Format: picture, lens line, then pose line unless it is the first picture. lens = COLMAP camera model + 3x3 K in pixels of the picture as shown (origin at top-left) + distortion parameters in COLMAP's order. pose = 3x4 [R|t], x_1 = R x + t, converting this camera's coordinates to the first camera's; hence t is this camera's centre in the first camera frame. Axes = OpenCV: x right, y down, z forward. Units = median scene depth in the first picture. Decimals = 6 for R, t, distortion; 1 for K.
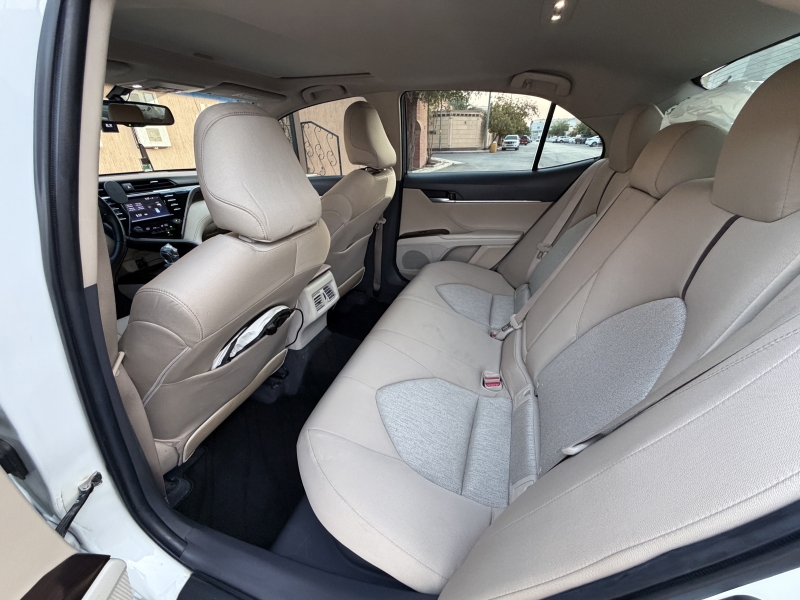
lens RADIAL K [[318.2, 0, 395.8], [0, 318.2, 298.6], [0, 0, 1]] dist [-0.002814, 0.000543]
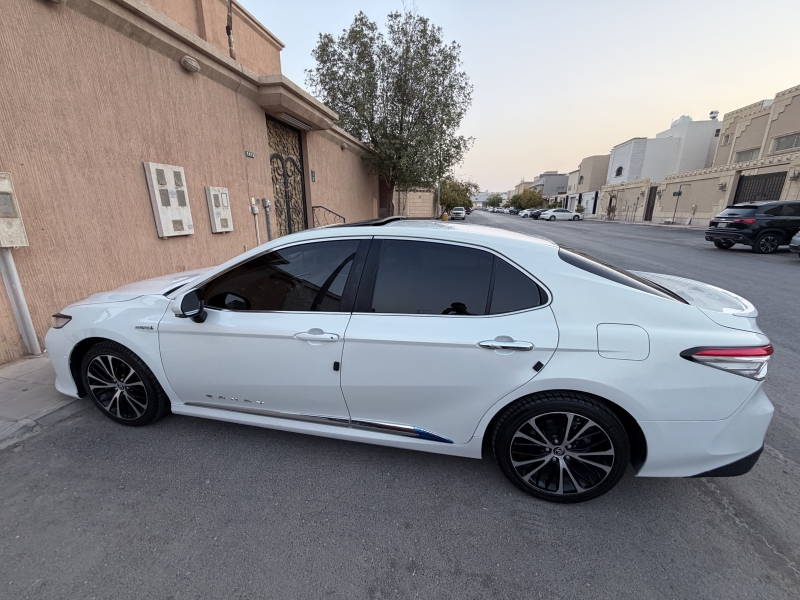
lens RADIAL K [[317.4, 0, 398.7], [0, 317.4, 298.4], [0, 0, 1]] dist [-0.000150, -0.000044]
pose [[0.988936, -0.017509, 0.147306, -0.032247], [0.043809, 0.983190, -0.177253, 0.004491], [-0.141726, 0.181745, 0.973079, -0.034630]]
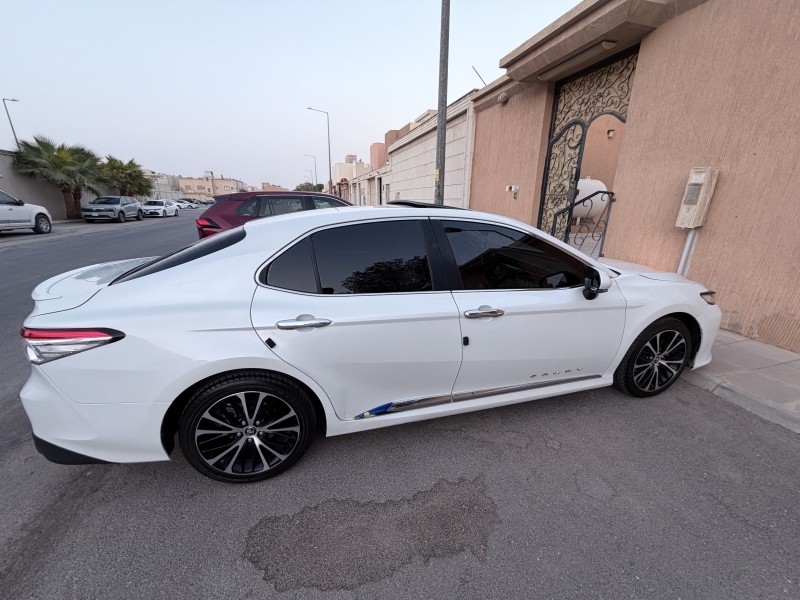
lens RADIAL K [[318.2, 0, 396.4], [0, 318.2, 299.3], [0, 0, 1]] dist [-0.002814, 0.000543]
pose [[-0.817719, 0.188524, -0.543870, 0.019778], [-0.237215, 0.750515, 0.616811, -0.051150], [0.524467, 0.633393, -0.568989, 0.080360]]
